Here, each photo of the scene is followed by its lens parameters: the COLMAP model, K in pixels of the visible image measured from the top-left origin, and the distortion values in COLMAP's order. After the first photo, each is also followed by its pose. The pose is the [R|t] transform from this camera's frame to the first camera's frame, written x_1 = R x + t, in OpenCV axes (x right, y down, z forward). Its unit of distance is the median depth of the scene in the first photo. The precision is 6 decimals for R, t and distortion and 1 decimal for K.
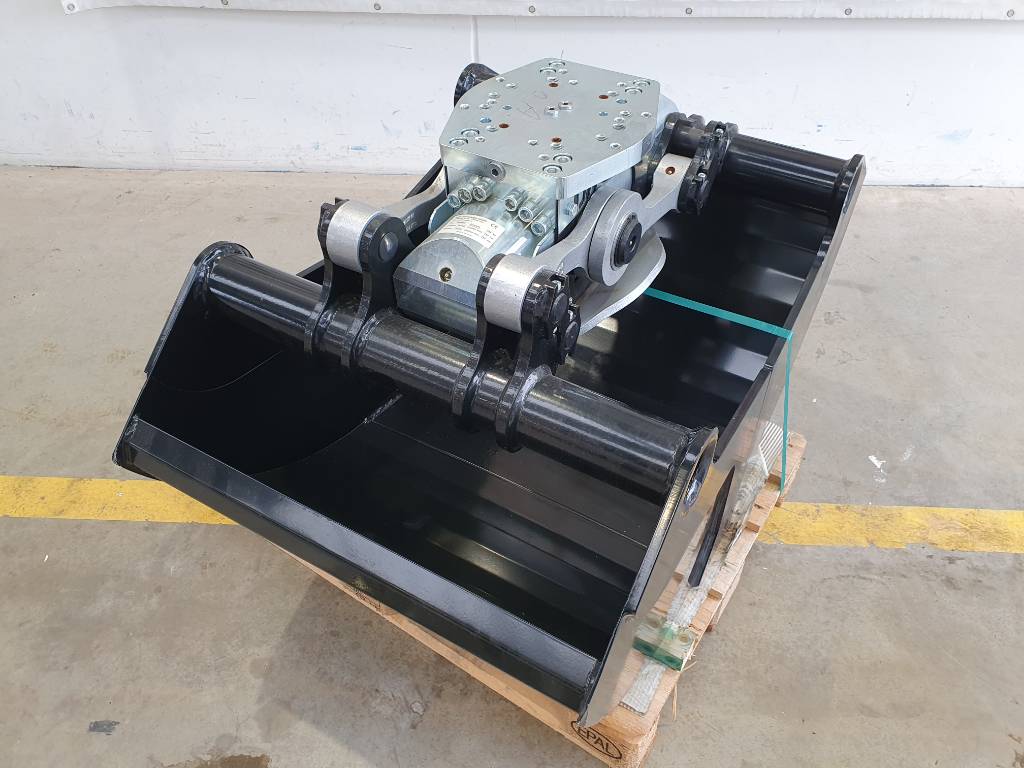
lens RADIAL K [[805.7, 0, 522.8], [0, 805.7, 388.3], [0, 0, 1]] dist [-0.008593, 0.045245]
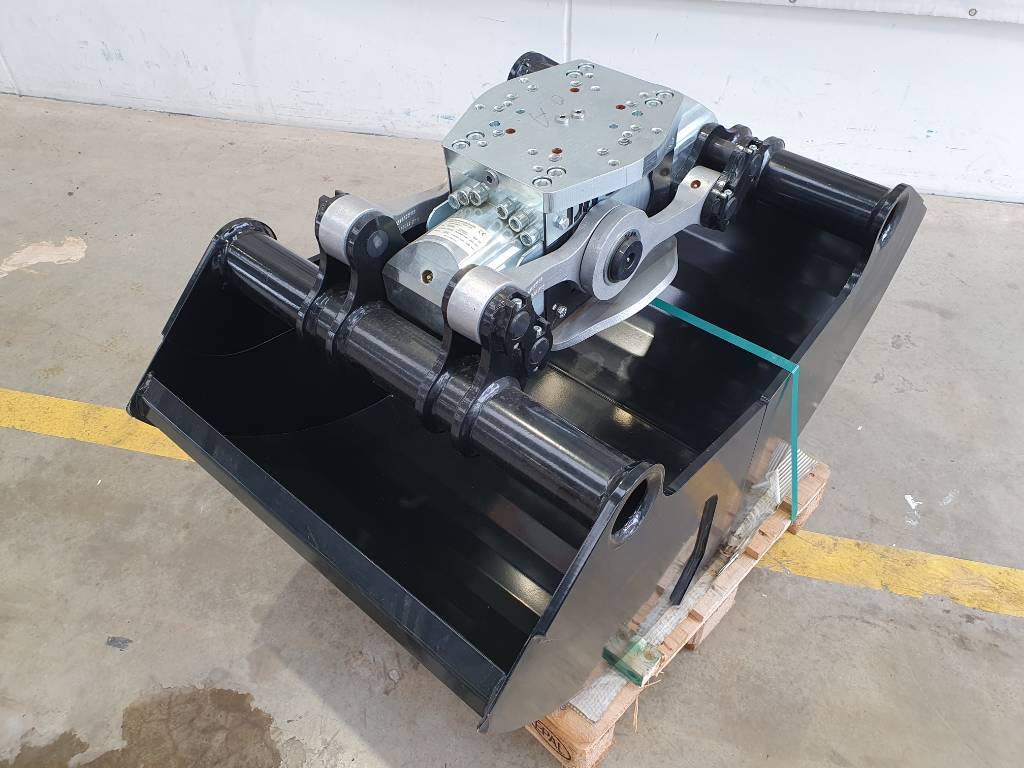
lens RADIAL K [[805.7, 0, 515.4], [0, 805.7, 390.6], [0, 0, 1]] dist [-0.008593, 0.045245]
pose [[0.982441, 0.123615, -0.139744, 0.114421], [-0.116831, 0.991584, 0.055780, -0.044116], [0.145463, -0.038474, 0.988615, -0.000779]]
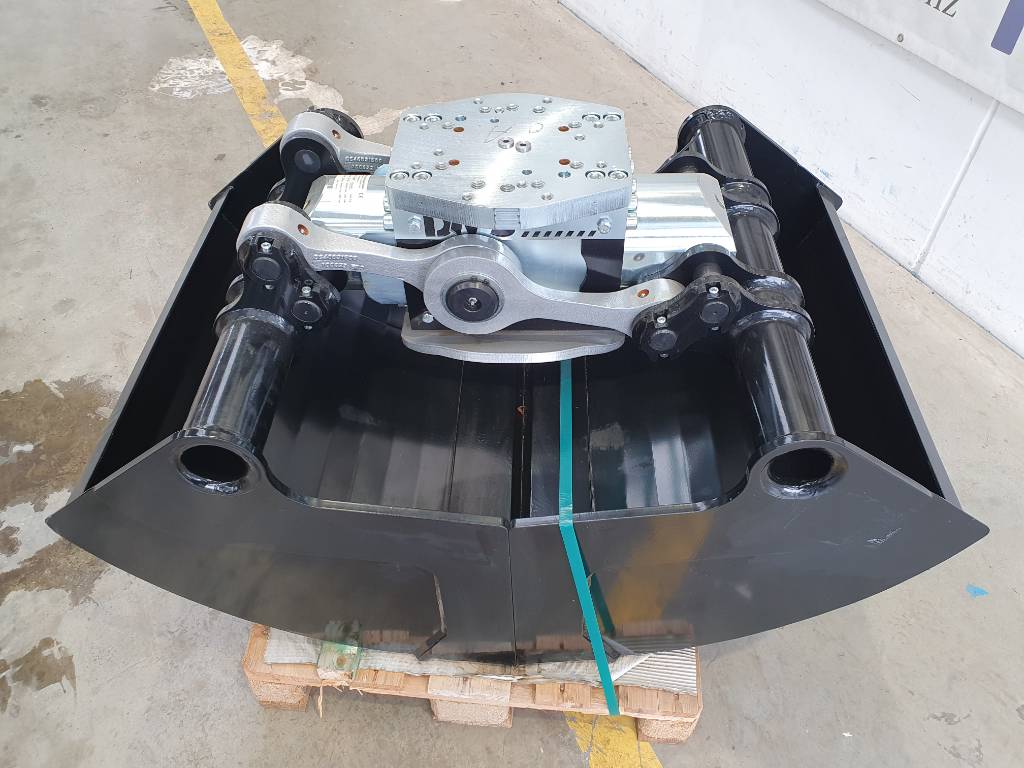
lens RADIAL K [[805.7, 0, 495.2], [0, 805.7, 376.1], [0, 0, 1]] dist [-0.008593, 0.045245]
pose [[0.475711, 0.638376, -0.605124, 0.562391], [-0.612234, 0.734261, 0.293308, -0.298730], [0.631560, 0.230948, 0.740132, 0.255328]]
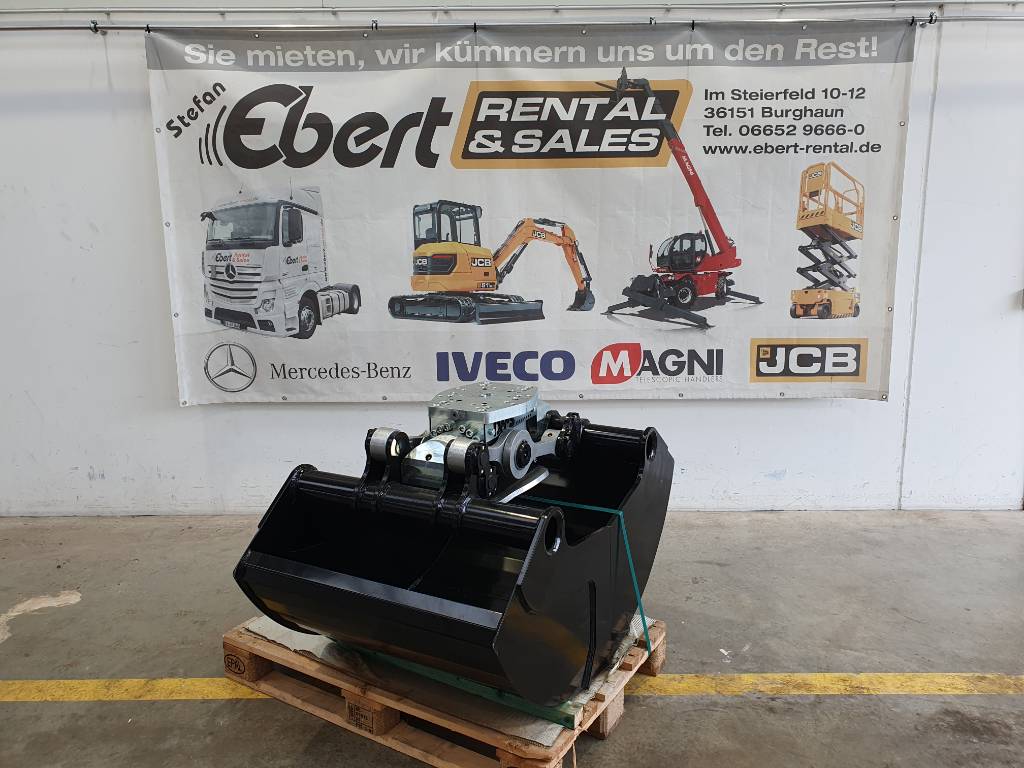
lens RADIAL K [[805.7, 0, 519.6], [0, 805.7, 376.2], [0, 0, 1]] dist [-0.008593, 0.045245]
pose [[0.999201, -0.016054, 0.036610, 0.039948], [0.033002, 0.848101, -0.528806, 0.494290], [-0.022560, 0.529592, 0.847953, -0.535364]]
